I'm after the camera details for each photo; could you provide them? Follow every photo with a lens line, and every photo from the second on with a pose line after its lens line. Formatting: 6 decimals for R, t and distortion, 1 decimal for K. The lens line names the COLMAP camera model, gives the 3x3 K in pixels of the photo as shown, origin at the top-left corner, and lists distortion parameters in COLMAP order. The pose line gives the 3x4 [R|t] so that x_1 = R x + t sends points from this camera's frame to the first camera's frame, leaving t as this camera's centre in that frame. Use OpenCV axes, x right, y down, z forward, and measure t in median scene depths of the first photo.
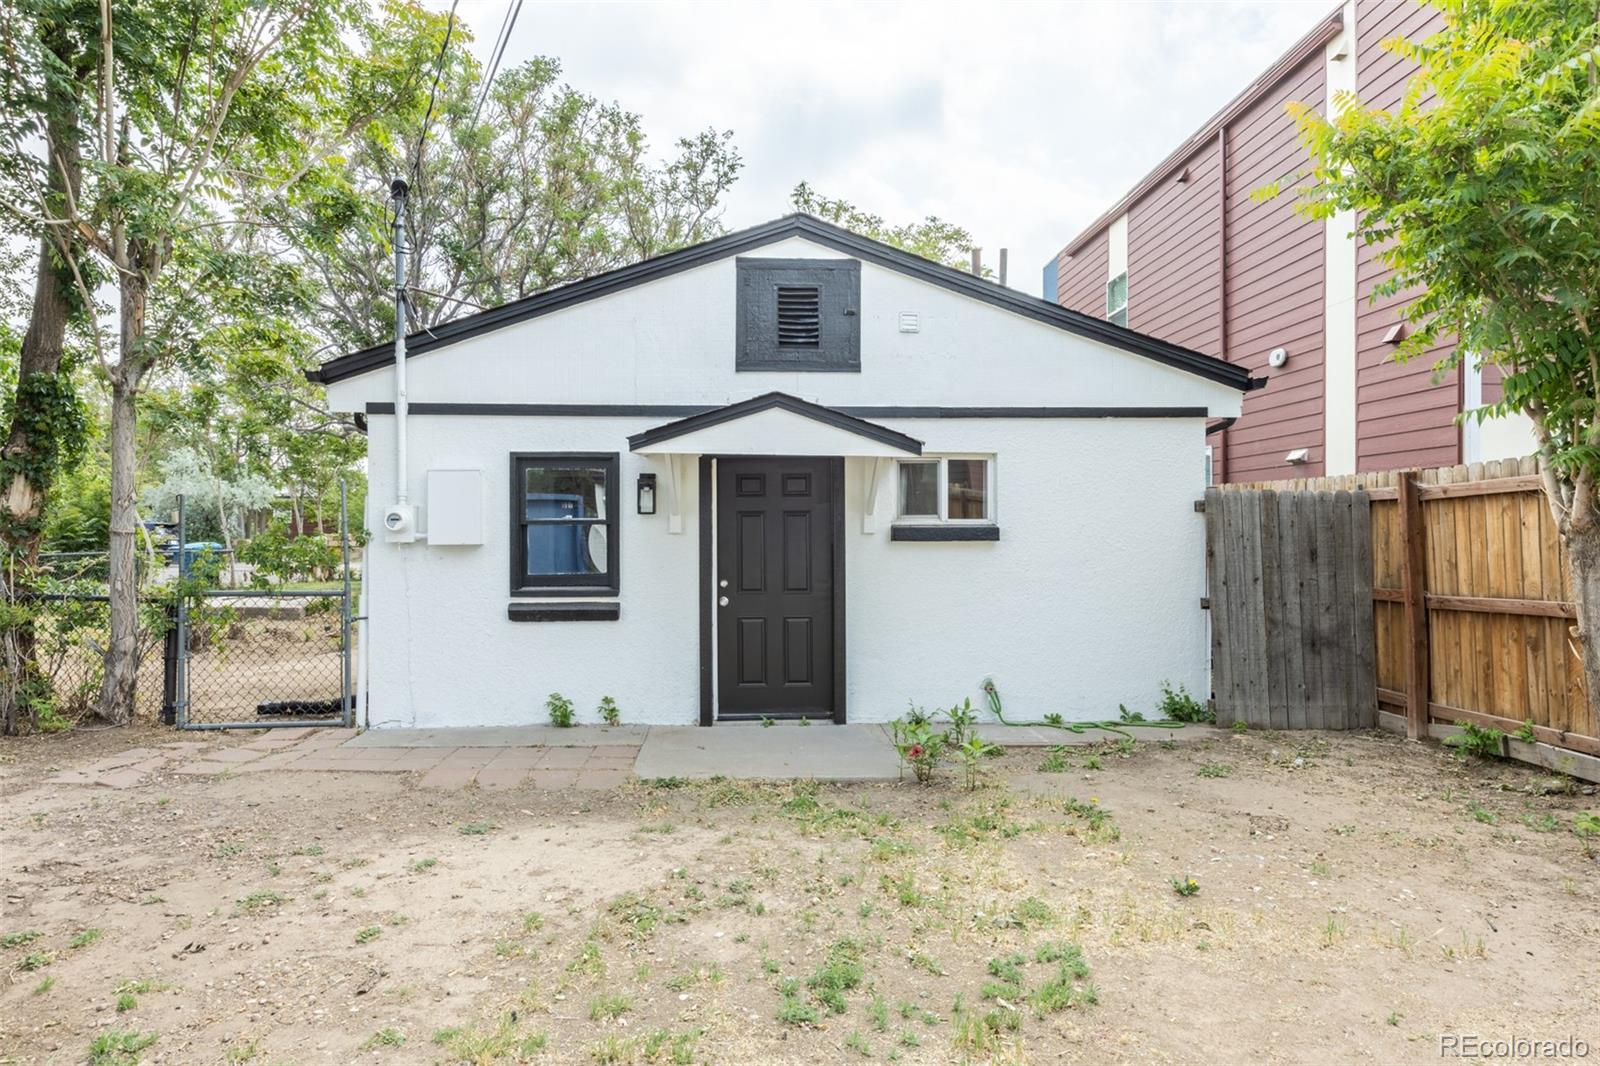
lens RADIAL K [[961.2, 0, 801.3], [0, 961.2, 530.2], [0, 0, 1]] dist [-0.003589, -0.000726]
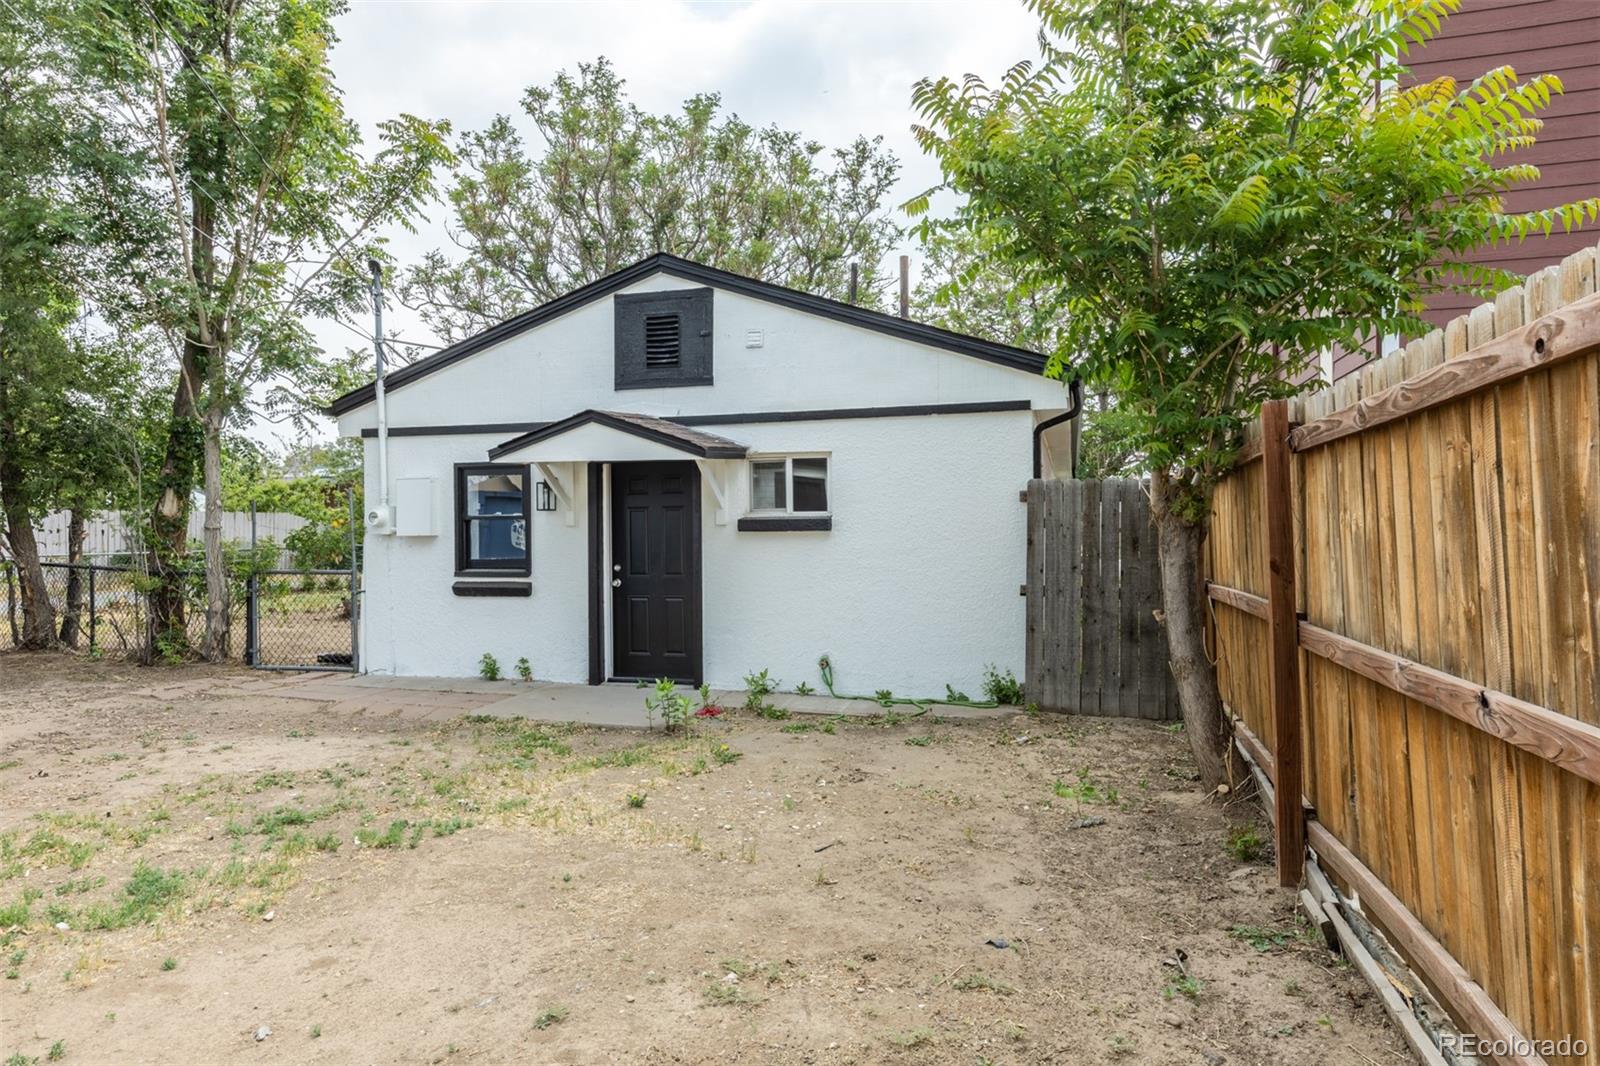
lens RADIAL K [[992.8, 0, 797.6], [0, 992.8, 528.0], [0, 0, 1]] dist [-0.001199, -0.000152]
pose [[0.941693, -0.006227, -0.336416, 0.557077], [0.007056, 0.999974, 0.001243, 0.006207], [0.336400, -0.003544, 0.941713, -0.087610]]
